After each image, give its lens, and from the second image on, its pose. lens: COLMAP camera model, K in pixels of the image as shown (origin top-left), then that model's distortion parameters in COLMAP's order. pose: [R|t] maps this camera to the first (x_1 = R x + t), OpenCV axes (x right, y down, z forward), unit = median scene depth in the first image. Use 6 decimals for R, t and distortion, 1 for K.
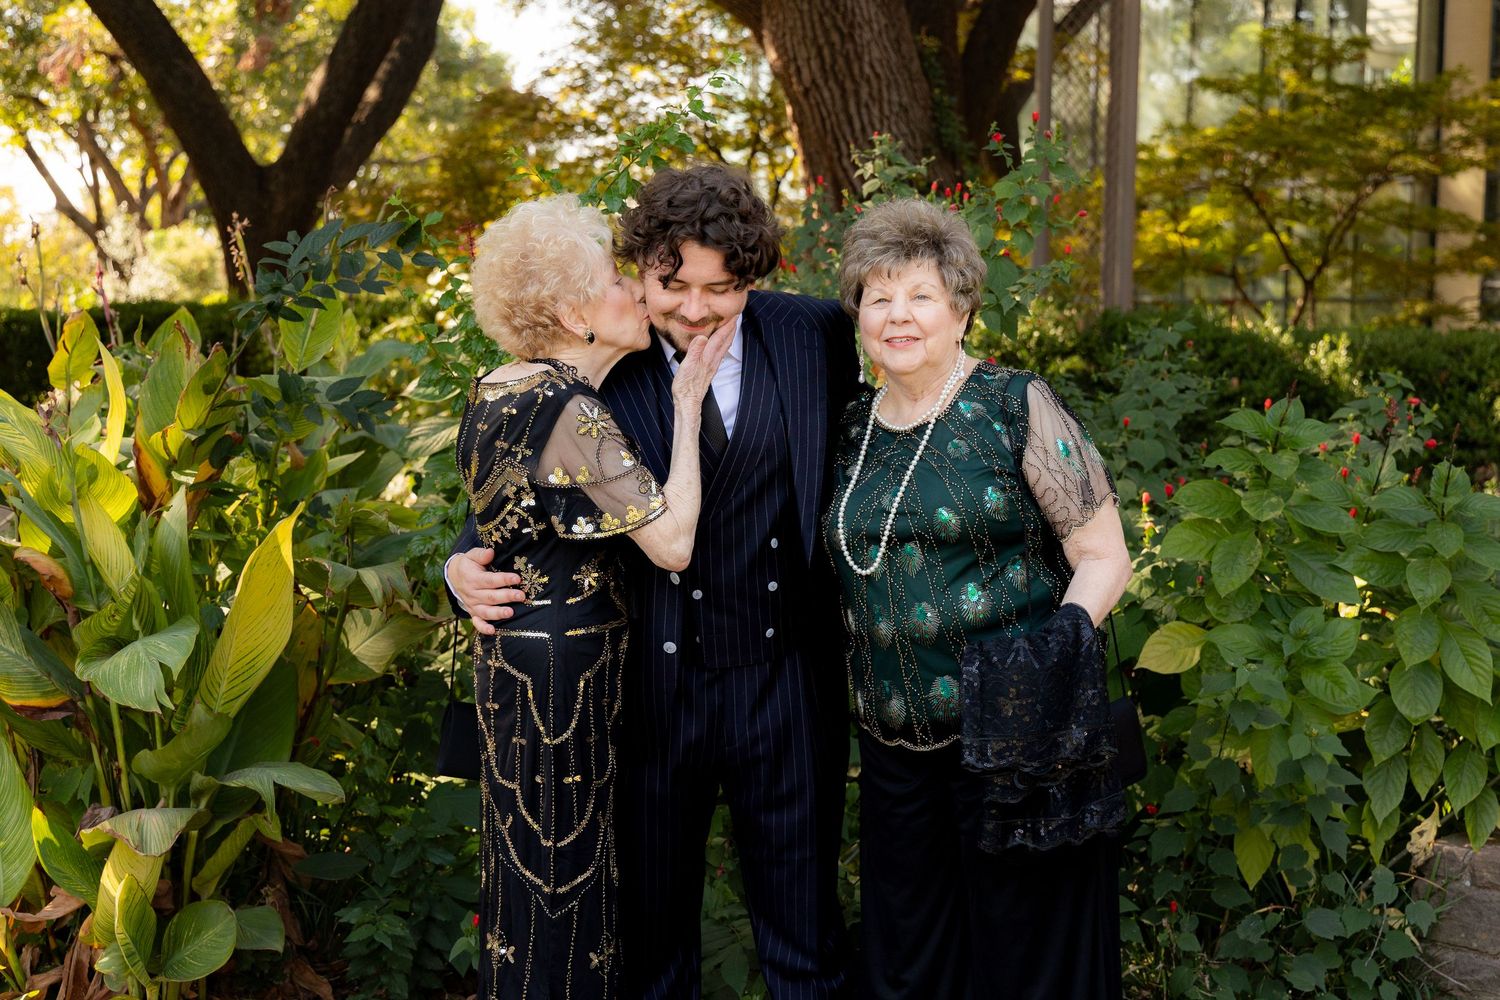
lens RADIAL K [[2445.9, 0, 769.0], [0, 2445.9, 529.7], [0, 0, 1]] dist [0.085717, 0.000000]
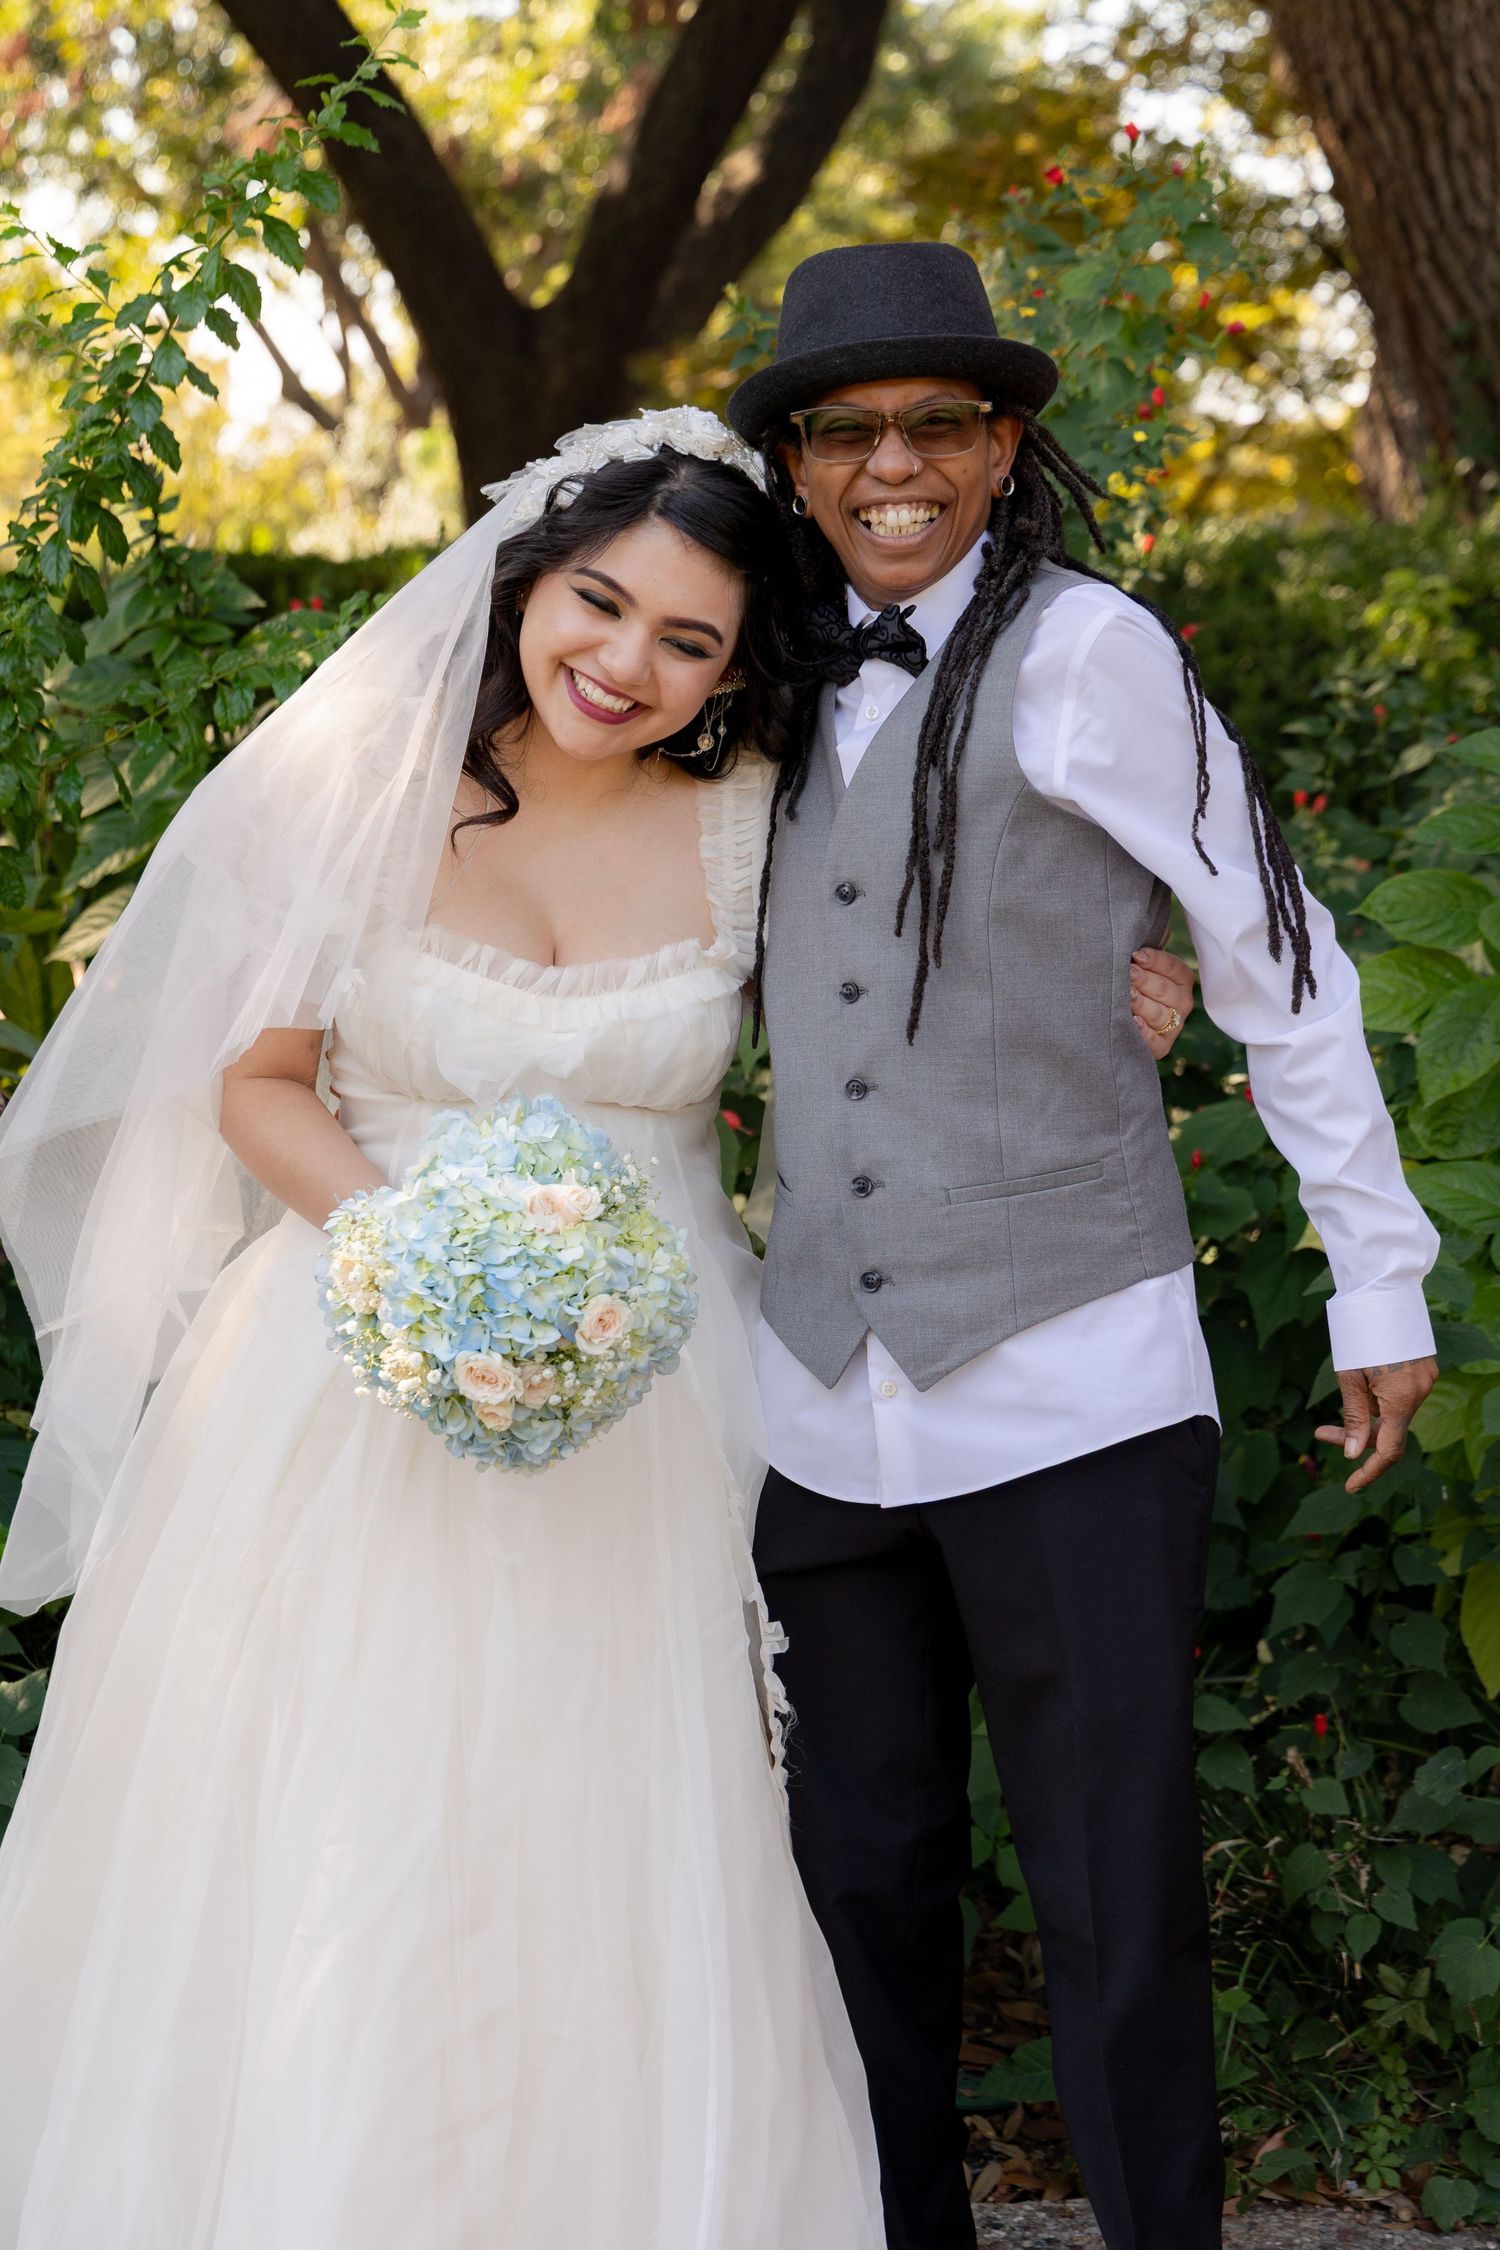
lens RADIAL K [[4609.1, 0, 753.8], [0, 4609.1, 1109.3], [0, 0, 1]] dist [0.122867, 0.000000]
pose [[0.983162, 0.022683, -0.181323, 0.217650], [-0.018233, 0.999491, 0.026172, 0.006439], [0.181825, -0.022425, 0.983075, 0.060394]]
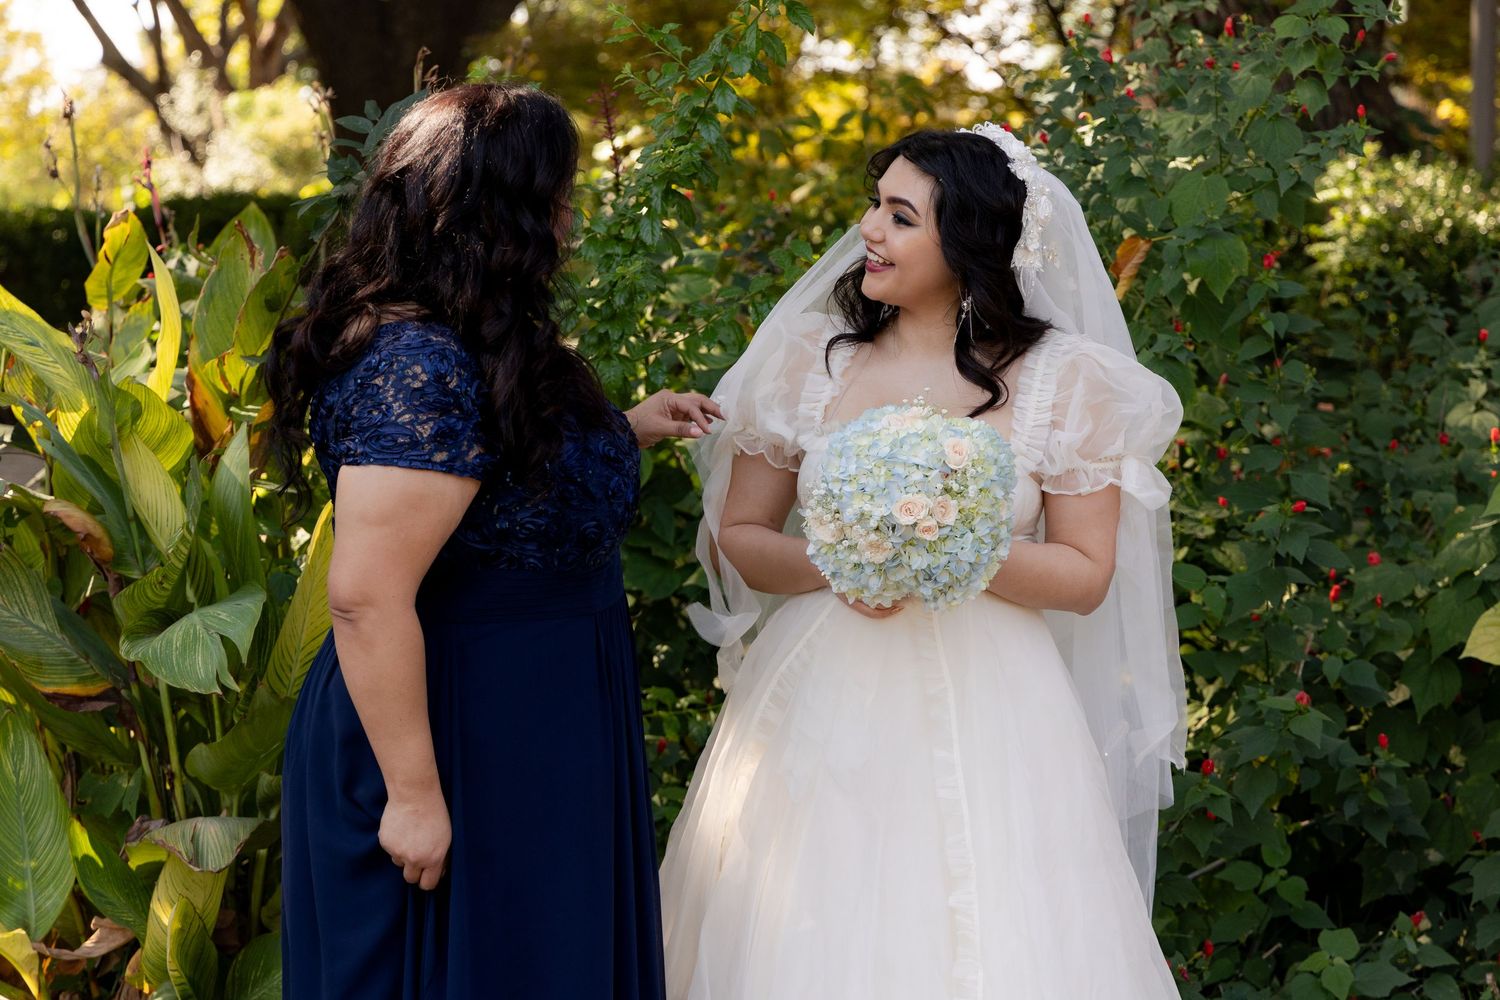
lens RADIAL K [[3580.4, 0, 775.9], [0, 3580.4, 571.8], [0, 0, 1]] dist [0.167997, 0.000000]
pose [[0.995205, -0.003348, -0.097753, 0.048103], [0.004798, 0.999882, 0.014599, 0.013130], [0.097693, -0.014997, 0.995104, -0.153399]]
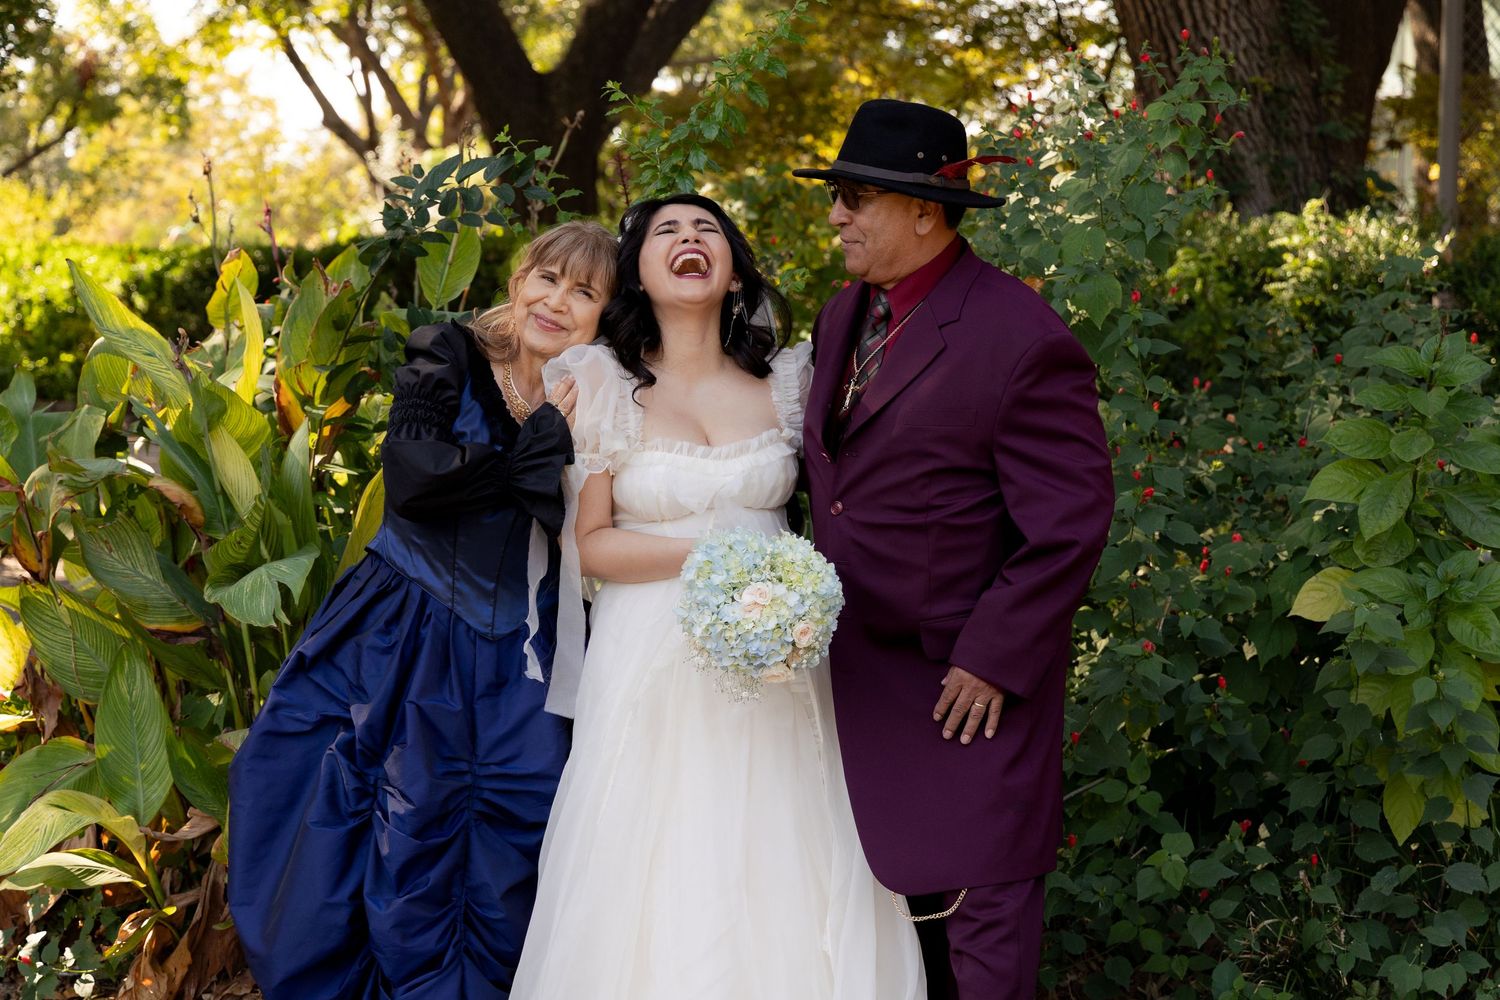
lens RADIAL K [[3072.7, 0, 749.2], [0, 3072.7, 501.3], [0, 0, 1]] dist [0.122867, 0.000000]
pose [[0.989562, 0.005381, -0.144008, 0.118812], [-0.006079, 0.999972, -0.004404, 0.019364], [0.143980, 0.005233, 0.989567, -0.229891]]
